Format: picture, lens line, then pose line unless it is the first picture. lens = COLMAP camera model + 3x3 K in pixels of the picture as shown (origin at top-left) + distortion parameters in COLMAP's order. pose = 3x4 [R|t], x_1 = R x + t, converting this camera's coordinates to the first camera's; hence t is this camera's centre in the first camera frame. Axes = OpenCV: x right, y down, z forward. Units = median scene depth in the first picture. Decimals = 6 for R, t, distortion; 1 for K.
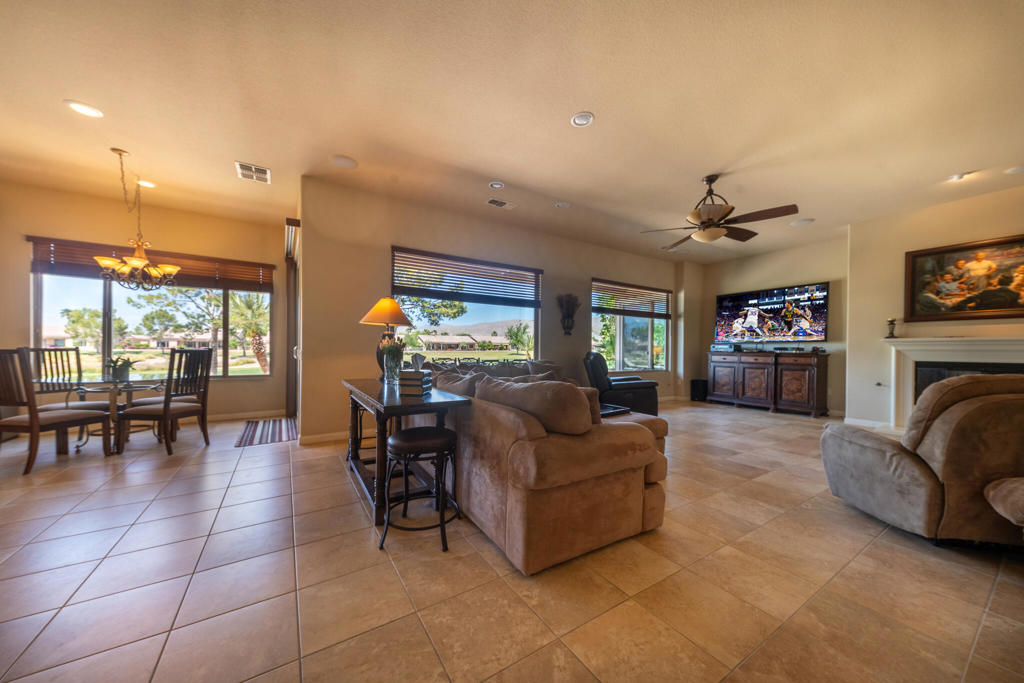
lens RADIAL K [[348.0, 0, 504.7], [0, 348.0, 350.4], [0, 0, 1]] dist [0.013685, -0.000489]
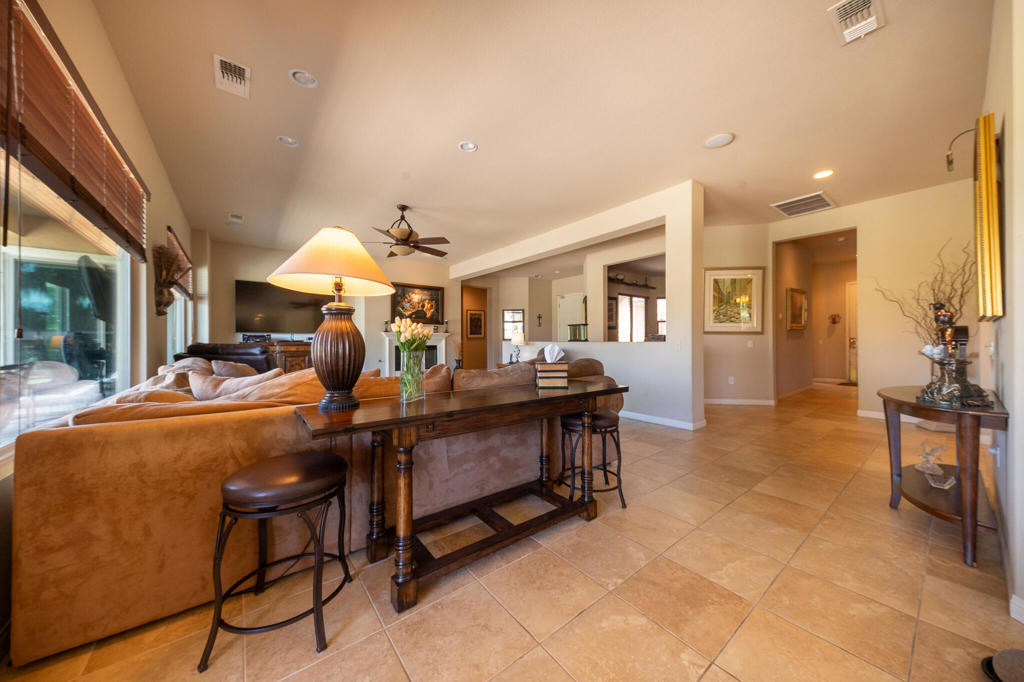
lens RADIAL K [[348.0, 0, 513.2], [0, 348.0, 339.2], [0, 0, 1]] dist [0.013685, -0.000489]
pose [[-0.114876, -0.002744, 0.993376, -0.633849], [0.004444, 0.999985, 0.003277, -0.004350], [-0.993370, 0.004790, -0.114862, 0.644071]]
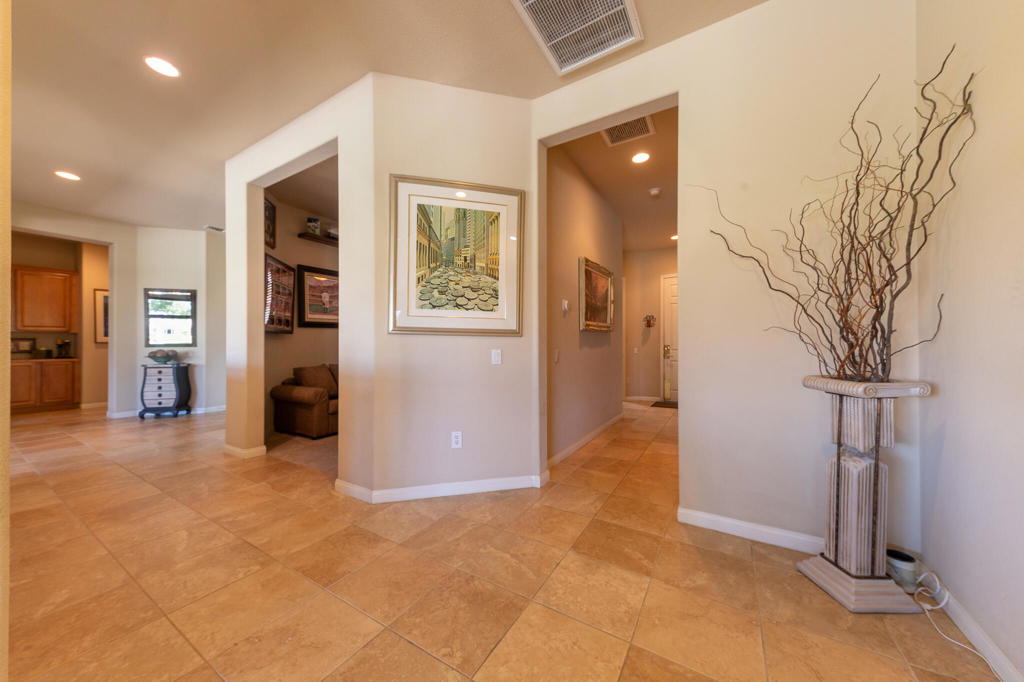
lens RADIAL K [[348.0, 0, 509.8], [0, 348.0, 345.5], [0, 0, 1]] dist [0.013685, -0.000489]
pose [[-0.446884, -0.002396, 0.894589, 0.018064], [-0.000200, 0.999997, 0.002578, 0.001024], [-0.894592, 0.000973, -0.446883, -0.136204]]
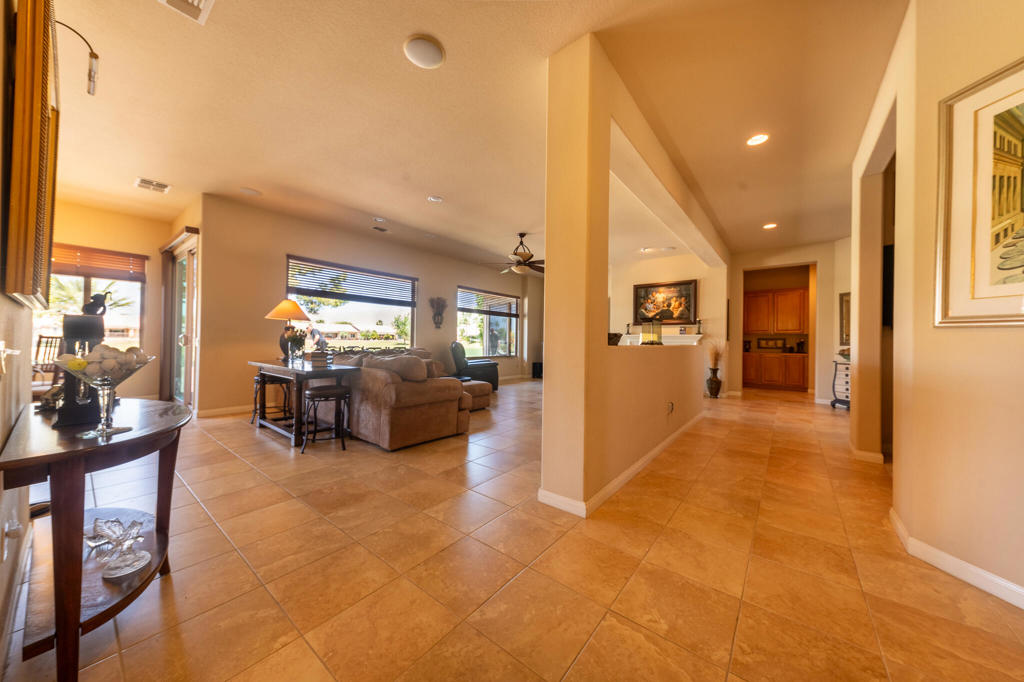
lens RADIAL K [[348.0, 0, 519.6], [0, 348.0, 339.8], [0, 0, 1]] dist [0.013685, -0.000489]
pose [[0.938768, 0.008107, 0.344455, 0.023030], [-0.007006, 0.999966, -0.004440, 0.002254], [-0.344479, 0.001755, 0.938792, -0.423046]]
